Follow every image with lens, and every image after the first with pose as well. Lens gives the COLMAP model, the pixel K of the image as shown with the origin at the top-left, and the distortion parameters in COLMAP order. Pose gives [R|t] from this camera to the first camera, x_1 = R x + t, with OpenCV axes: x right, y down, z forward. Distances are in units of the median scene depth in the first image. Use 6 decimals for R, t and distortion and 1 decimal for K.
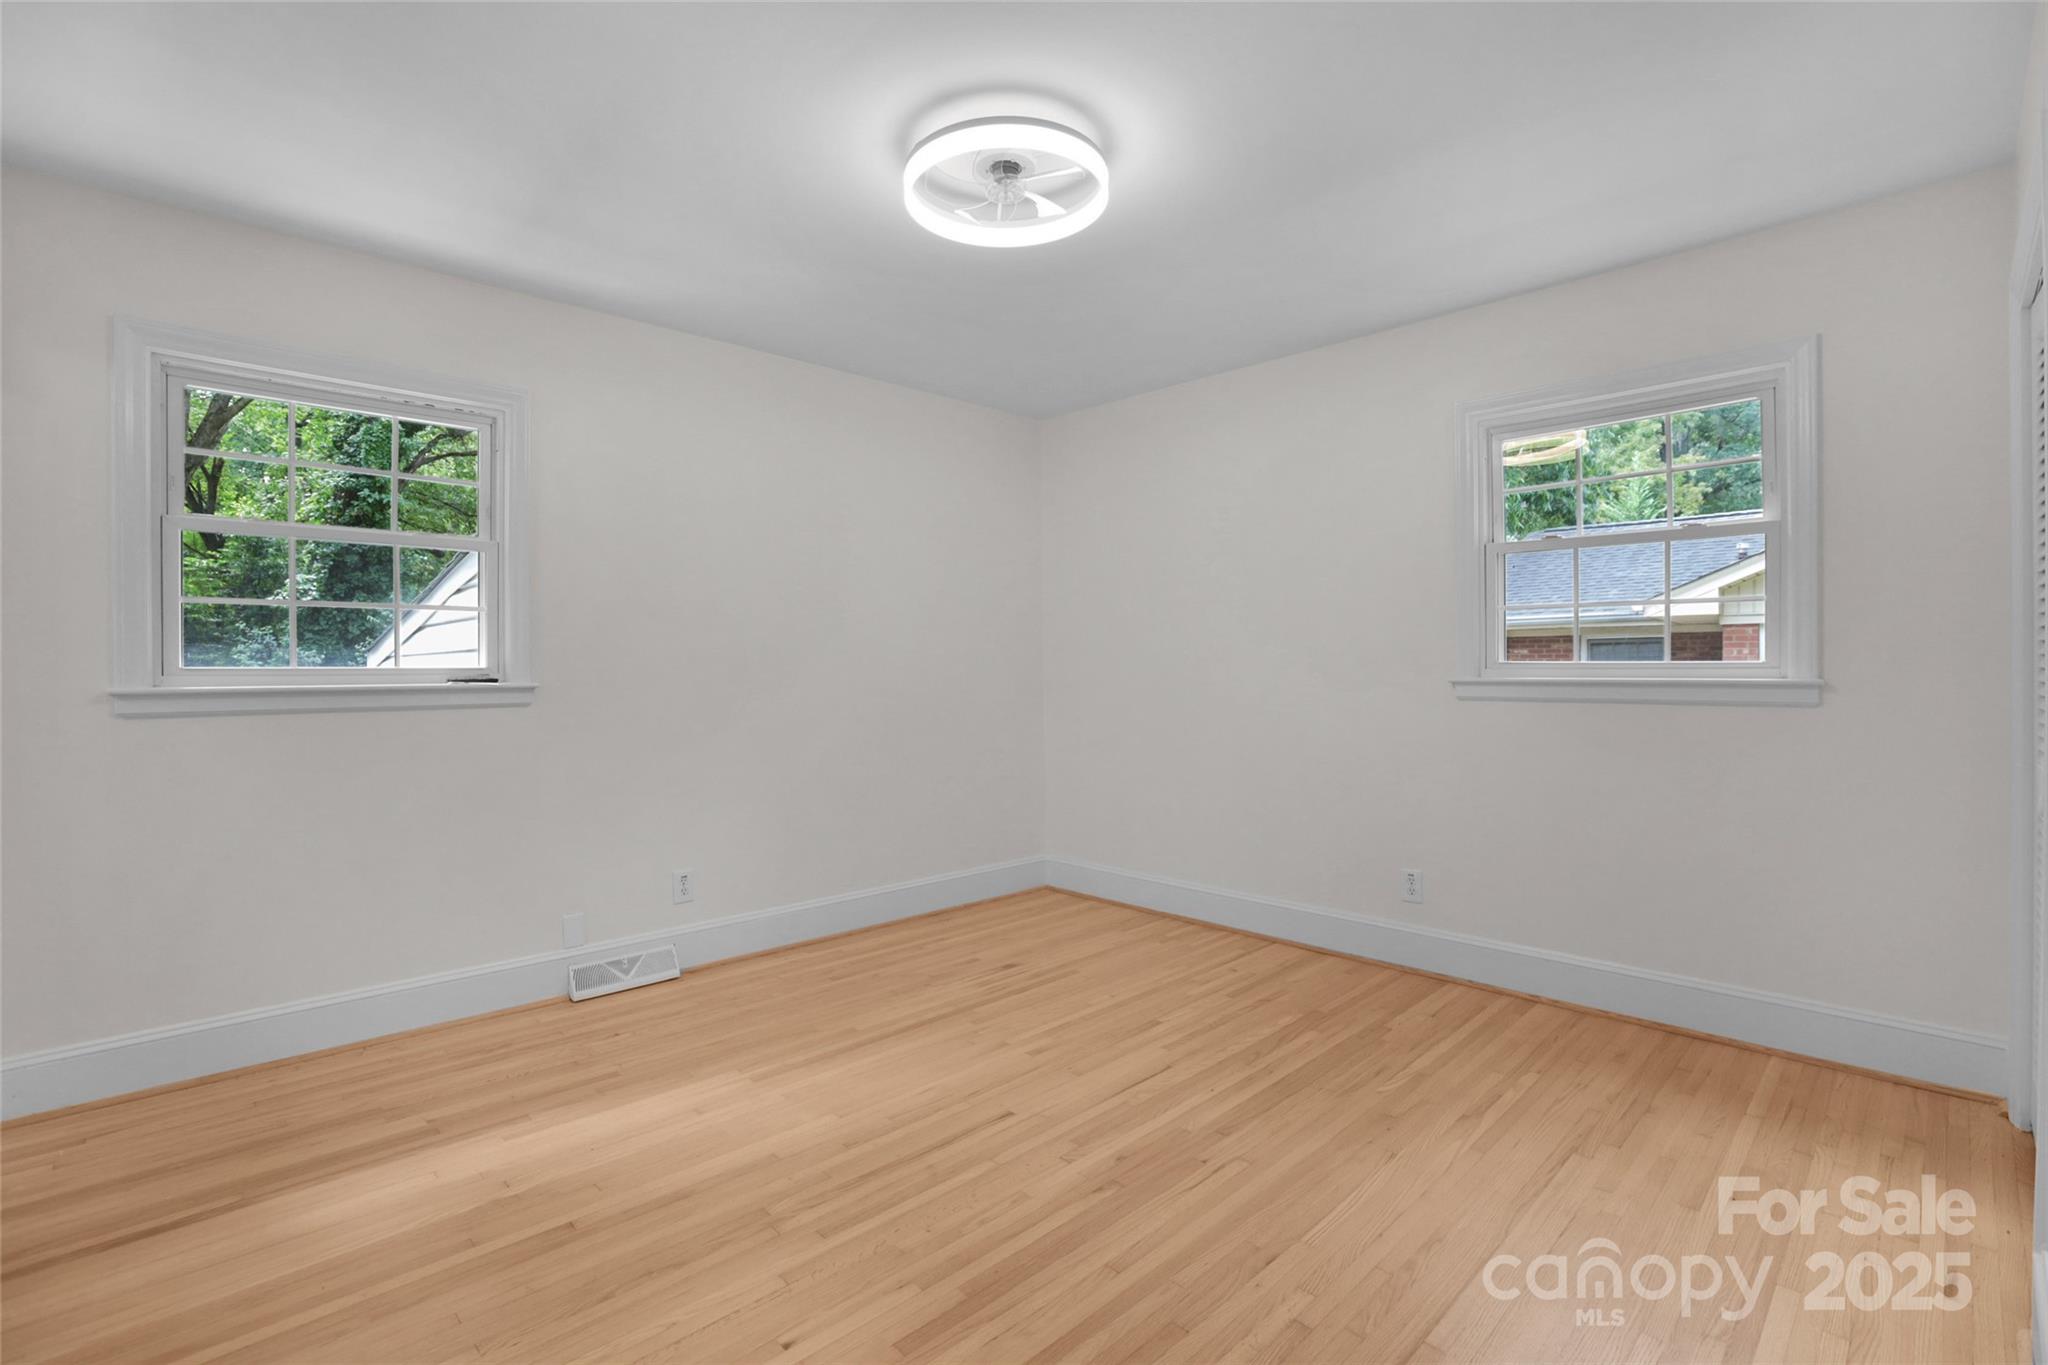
lens RADIAL K [[935.0, 0, 1023.0], [0, 935.0, 652.4], [0, 0, 1]] dist [0.000367, 0.000055]
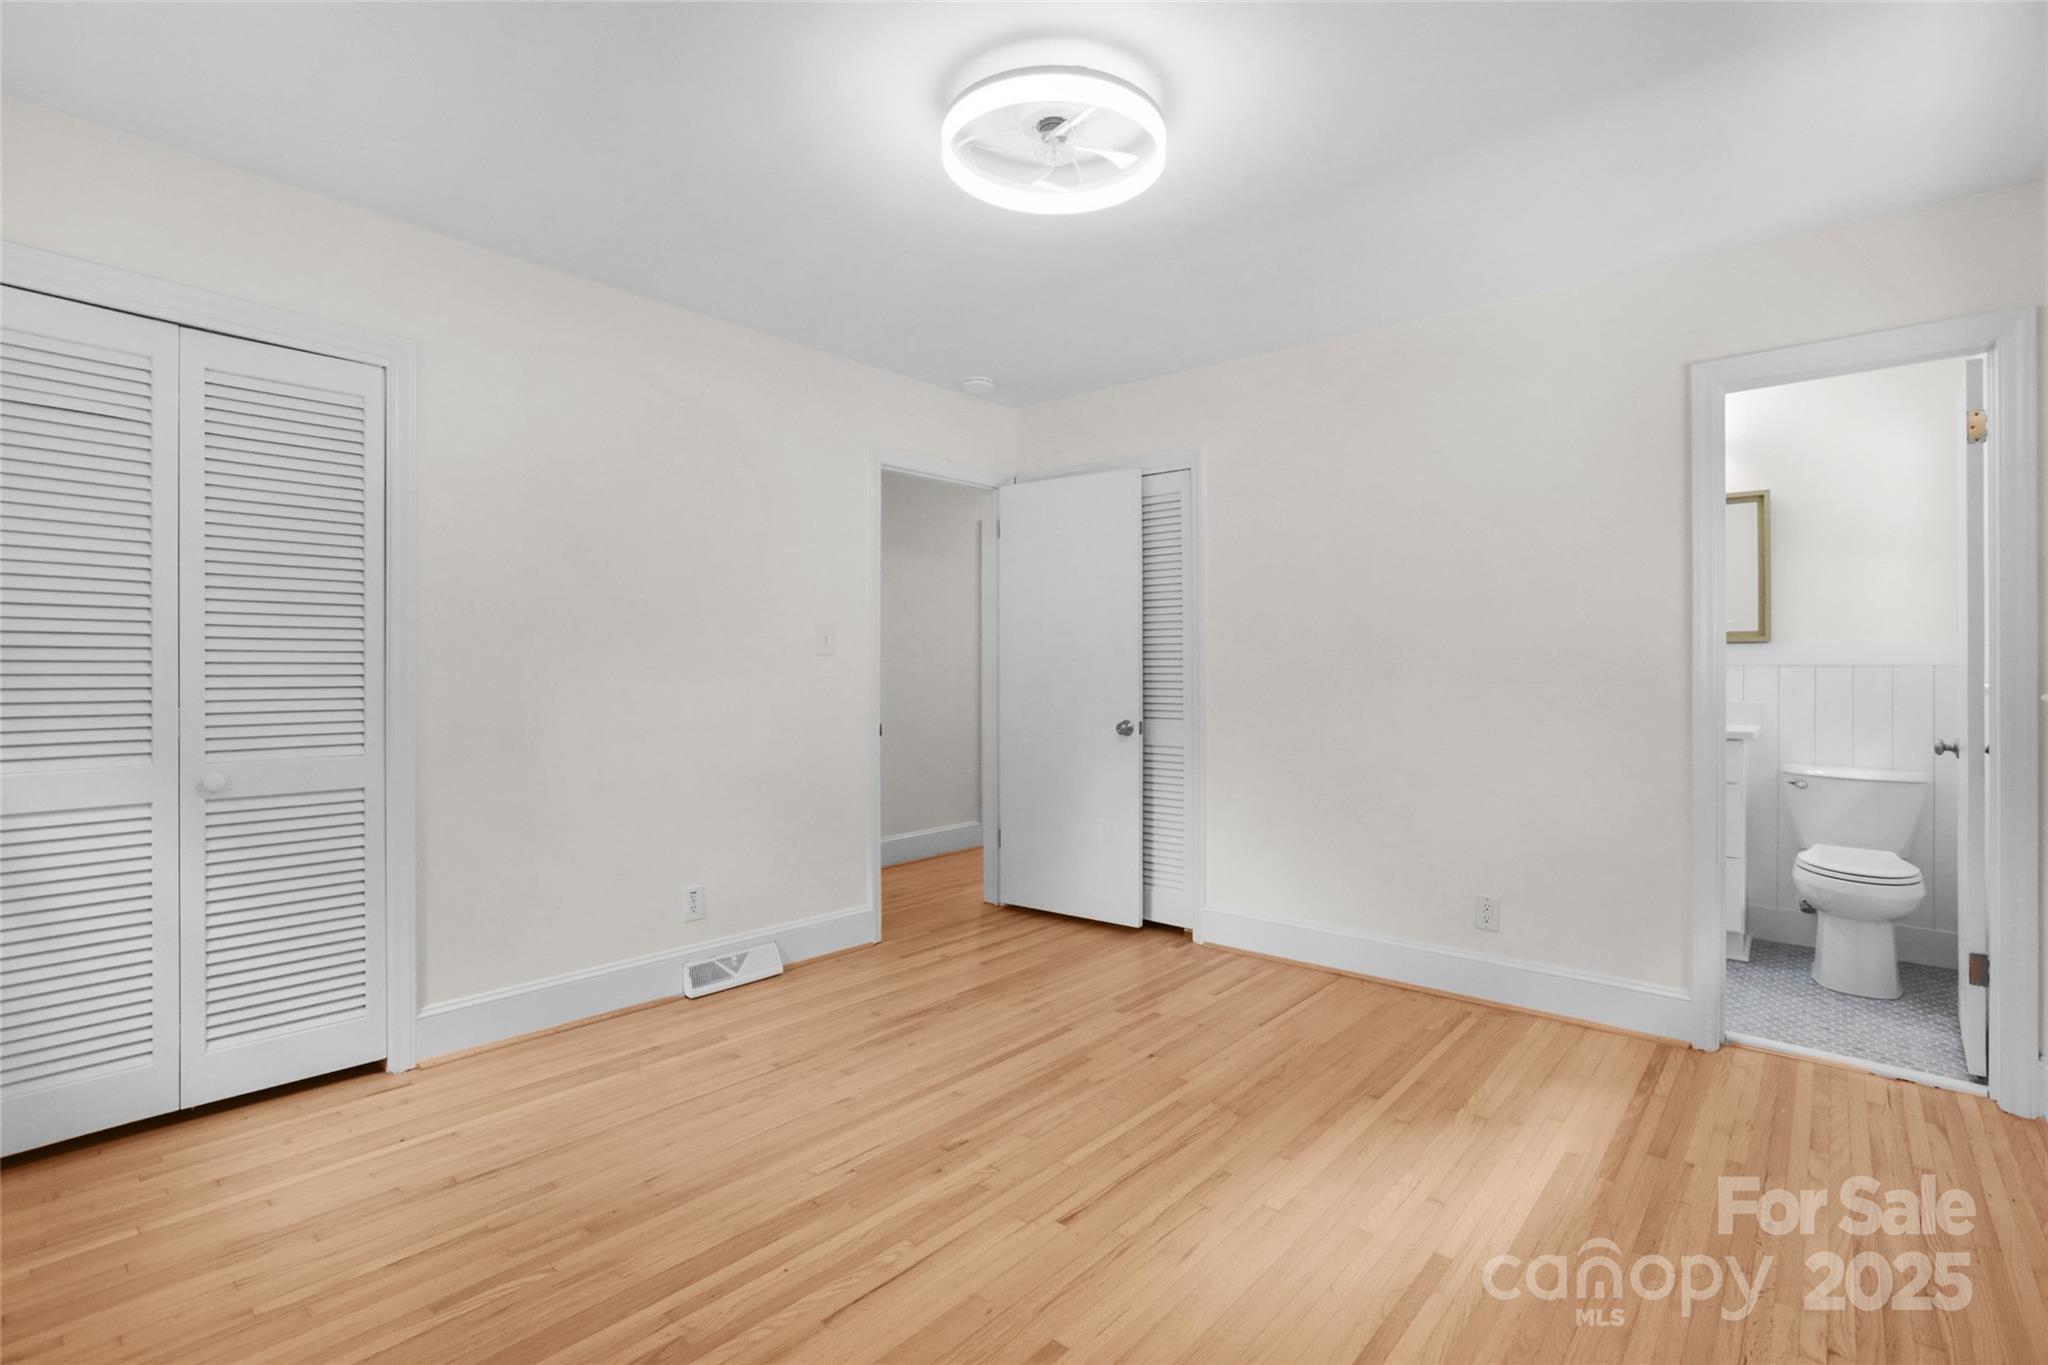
lens RADIAL K [[958.3, 0, 1024.0], [0, 958.3, 682.5], [0, 0, 1]] dist [-0.000016, -0.000010]
pose [[-0.996236, 0.004249, -0.086582, 0.096212], [0.004240, 0.999991, 0.000285, 0.029940], [0.086582, -0.000083, -0.996245, 1.941958]]
